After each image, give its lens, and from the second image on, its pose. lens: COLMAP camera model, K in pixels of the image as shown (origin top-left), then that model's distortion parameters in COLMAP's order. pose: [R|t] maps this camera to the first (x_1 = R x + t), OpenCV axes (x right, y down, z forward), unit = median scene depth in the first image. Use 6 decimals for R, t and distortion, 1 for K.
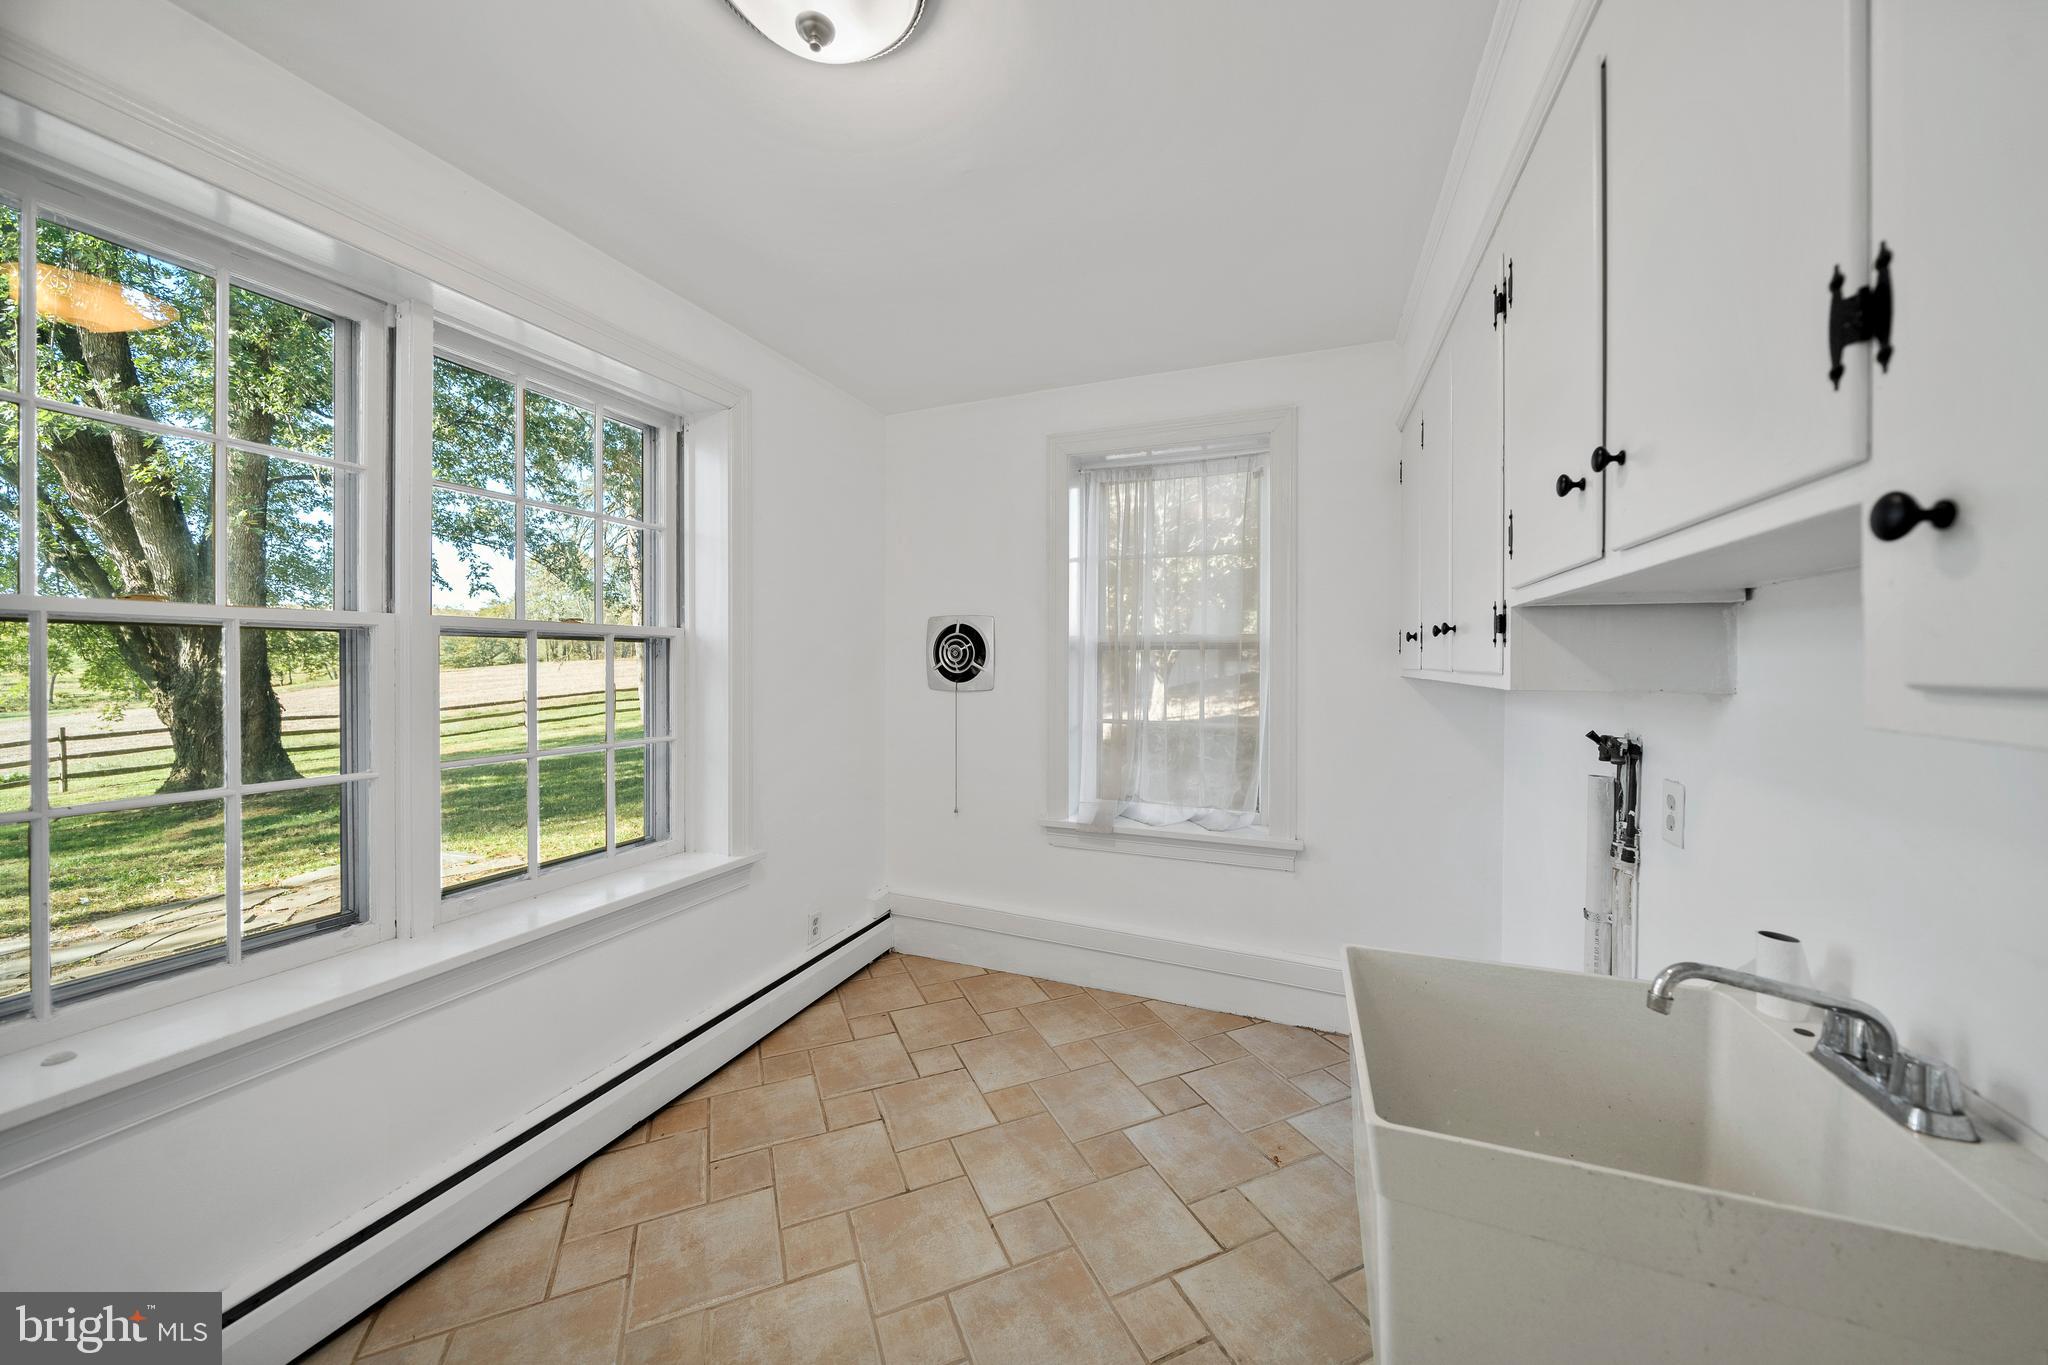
lens RADIAL K [[708.6, 0, 1036.2], [0, 708.6, 680.9], [0, 0, 1]] dist [-0.001201, -0.002005]
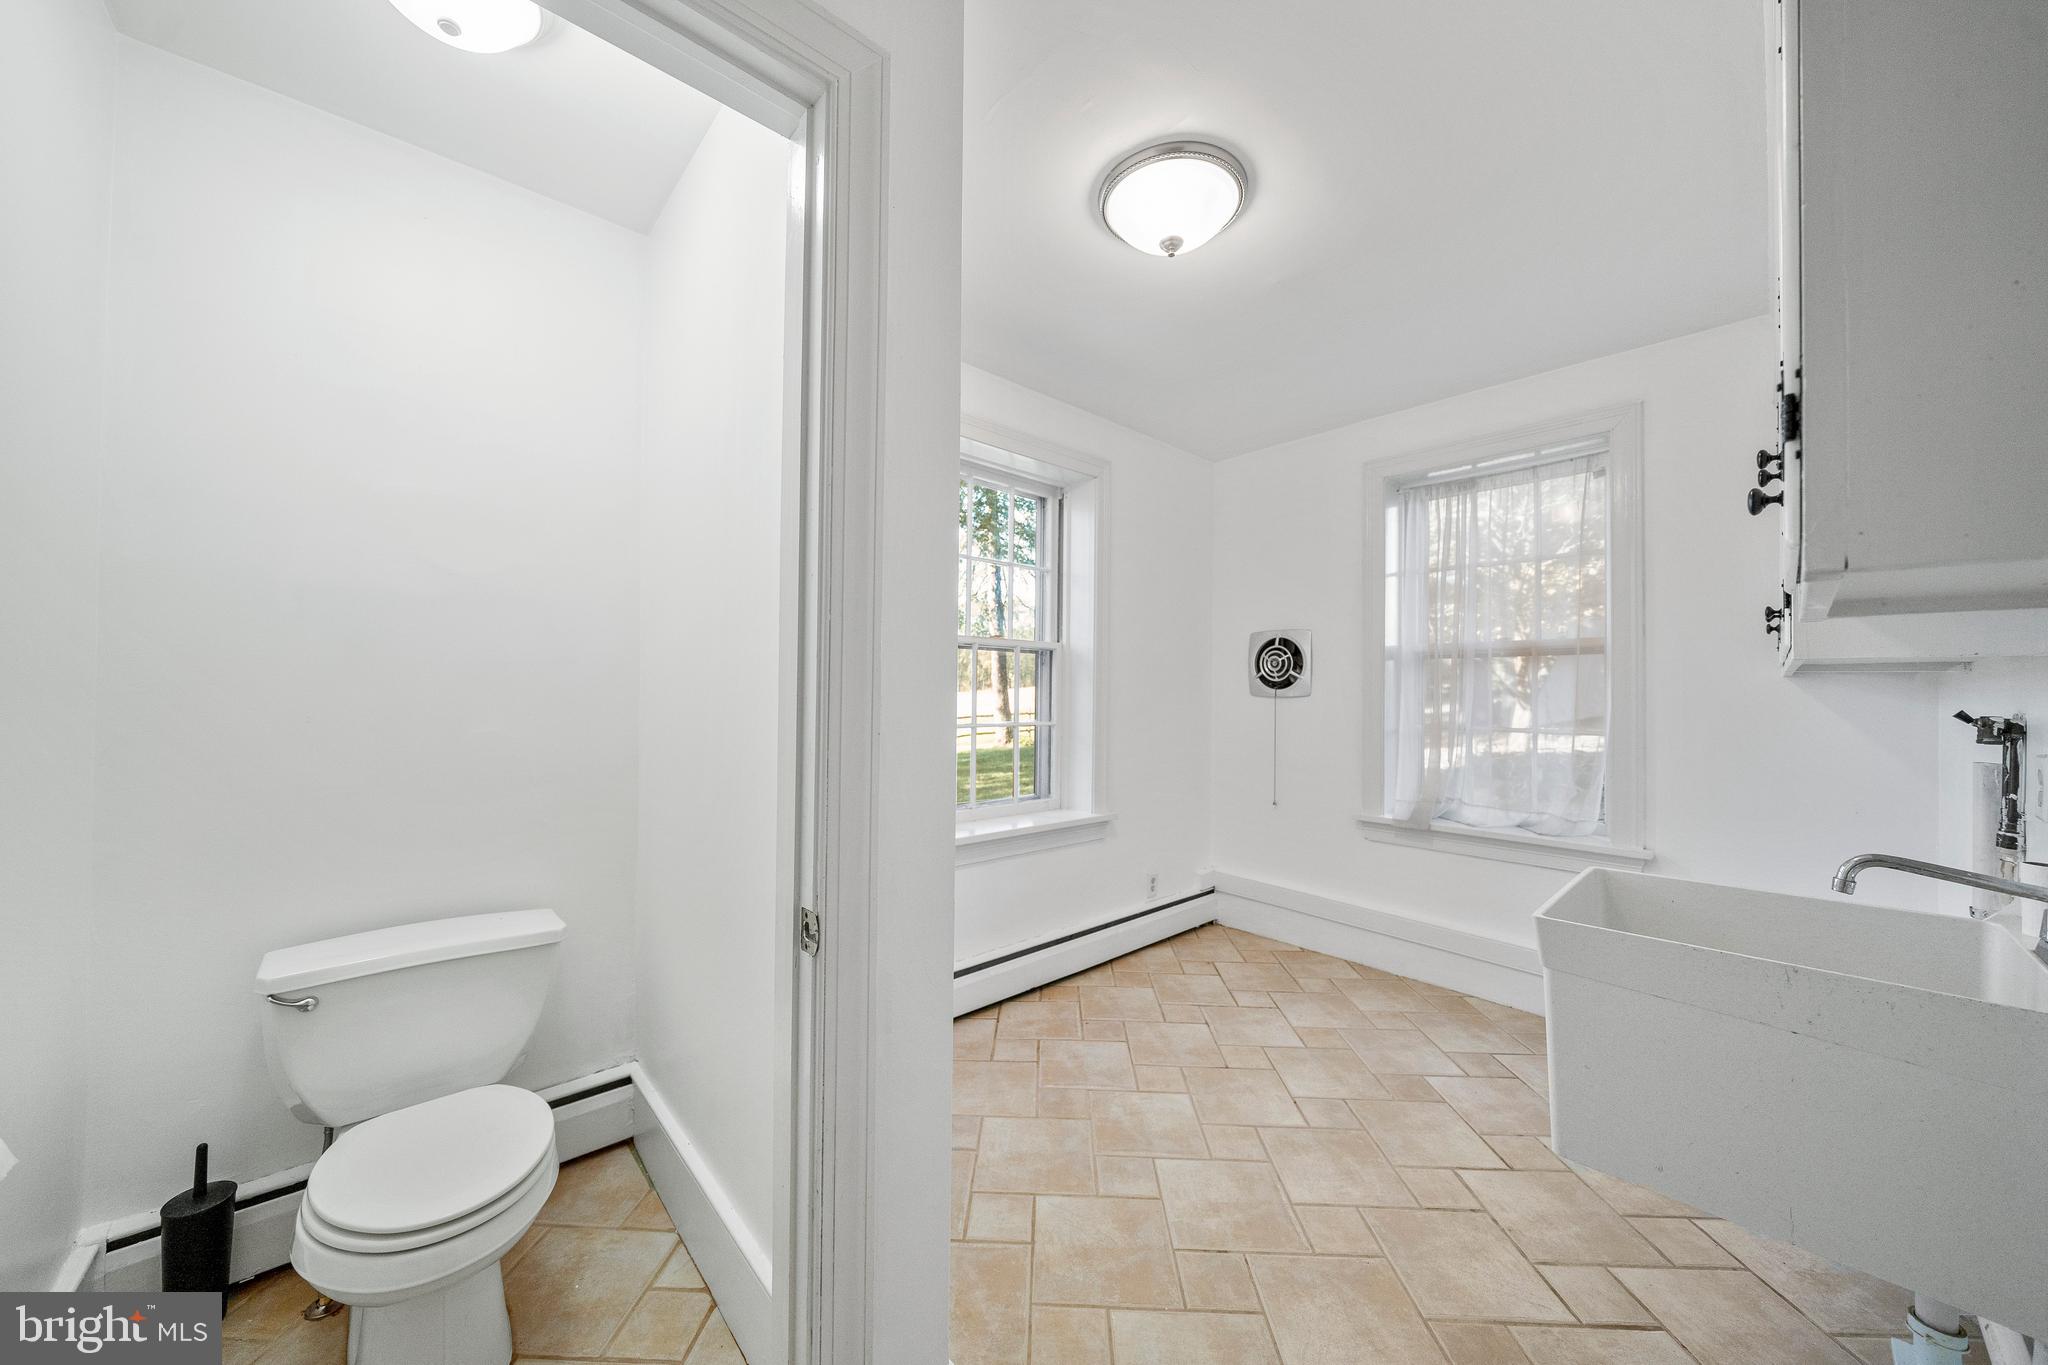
lens RADIAL K [[708.6, 0, 1036.2], [0, 708.6, 680.9], [0, 0, 1]] dist [-0.001201, -0.002005]
pose [[0.899890, -0.001177, -0.436115, 0.046774], [-0.018528, 0.998990, -0.040926, 0.054407], [0.435723, 0.044909, 0.898960, -0.231340]]
